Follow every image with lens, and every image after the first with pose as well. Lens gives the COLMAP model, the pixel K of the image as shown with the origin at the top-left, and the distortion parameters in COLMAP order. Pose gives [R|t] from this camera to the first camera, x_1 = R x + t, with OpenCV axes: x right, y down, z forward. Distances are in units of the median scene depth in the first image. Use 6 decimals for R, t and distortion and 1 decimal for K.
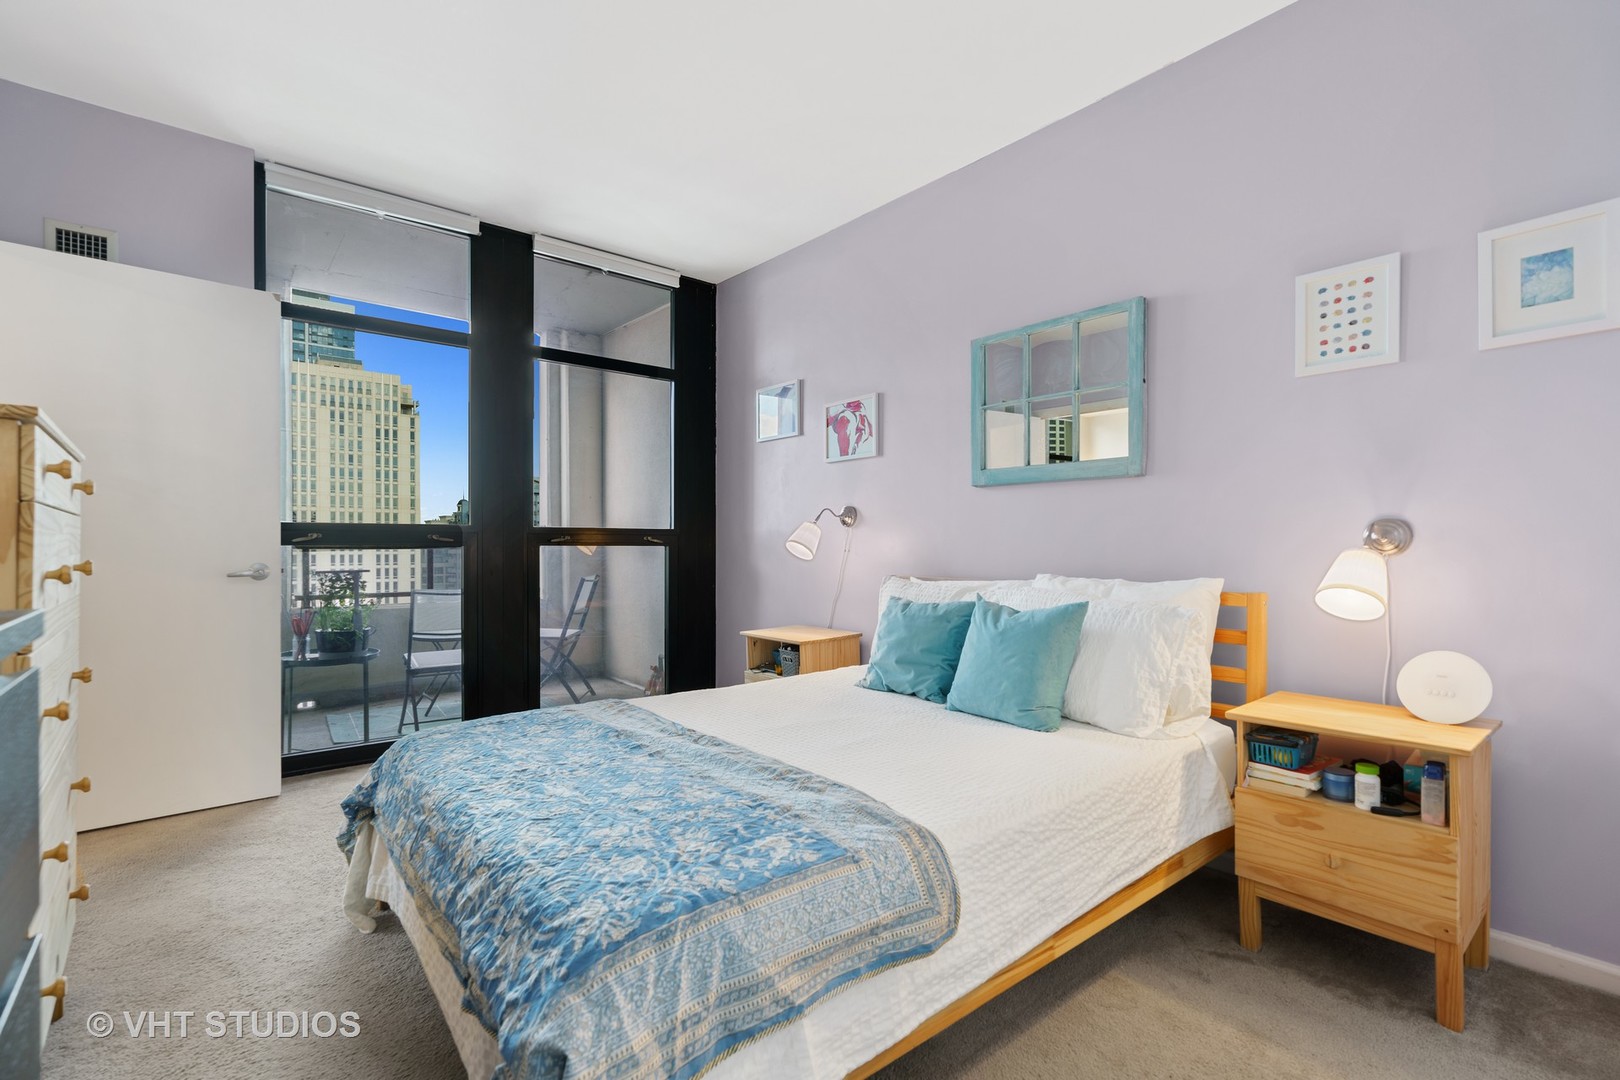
lens RADIAL K [[728.5, 0, 802.8], [0, 728.5, 552.0], [0, 0, 1]] dist [-0.019558, 0.006296]
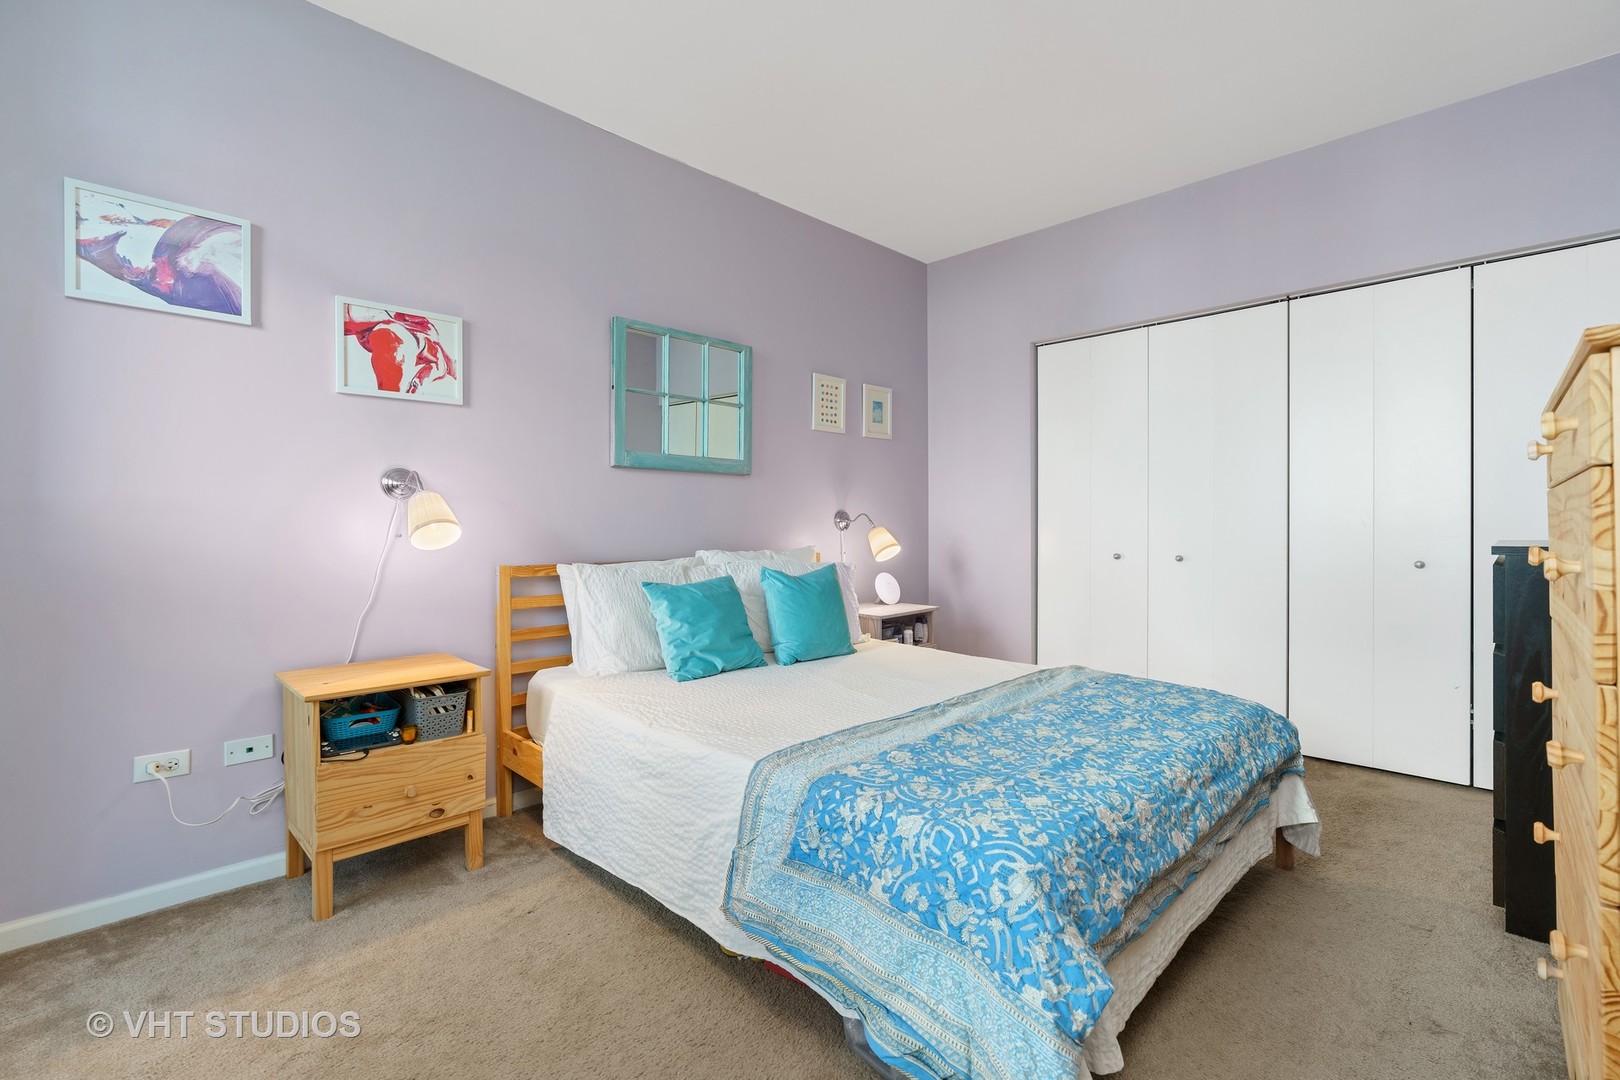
lens RADIAL K [[728.5, 0, 821.4], [0, 728.5, 526.1], [0, 0, 1]] dist [-0.019558, 0.006296]
pose [[-0.108534, -0.009309, 0.994049, -0.658302], [0.006490, 0.999928, 0.010072, -0.014783], [-0.994072, 0.007545, -0.108466, 0.711368]]
